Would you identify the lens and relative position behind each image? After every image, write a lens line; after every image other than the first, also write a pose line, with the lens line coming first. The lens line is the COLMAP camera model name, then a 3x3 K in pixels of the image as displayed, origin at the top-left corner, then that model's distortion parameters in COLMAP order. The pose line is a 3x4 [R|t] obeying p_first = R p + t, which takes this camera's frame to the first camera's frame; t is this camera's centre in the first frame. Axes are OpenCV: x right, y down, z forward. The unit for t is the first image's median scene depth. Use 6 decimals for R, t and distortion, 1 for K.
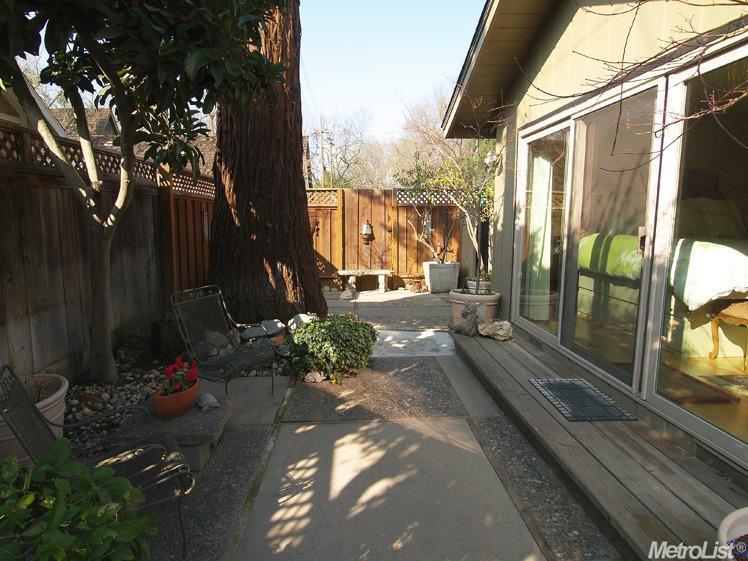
lens RADIAL K [[468.0, 0, 372.9], [0, 468.0, 280.0], [0, 0, 1]] dist [-0.034430, -0.001016]
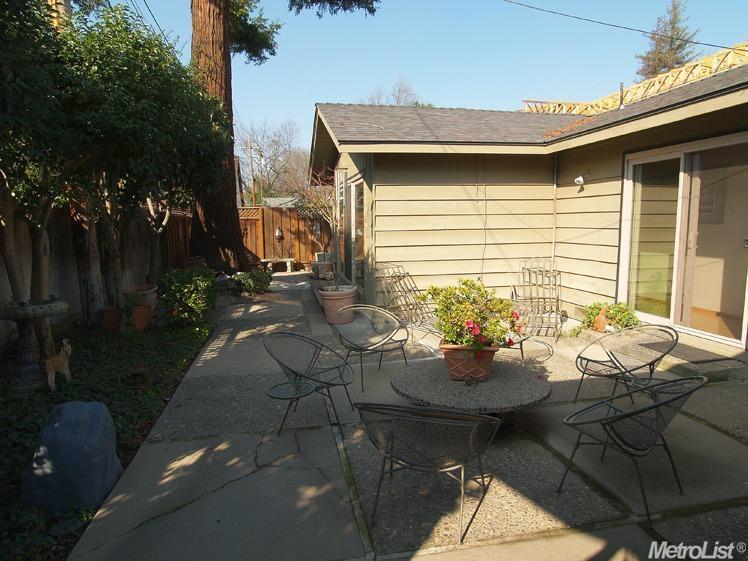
lens RADIAL K [[468.0, 0, 373.9], [0, 468.0, 284.0], [0, 0, 1]] dist [-0.034430, -0.001016]
pose [[0.990173, -0.028747, 0.136859, 0.085122], [0.028856, 0.999583, 0.001183, 0.071592], [-0.136836, 0.002778, 0.990590, -0.606864]]
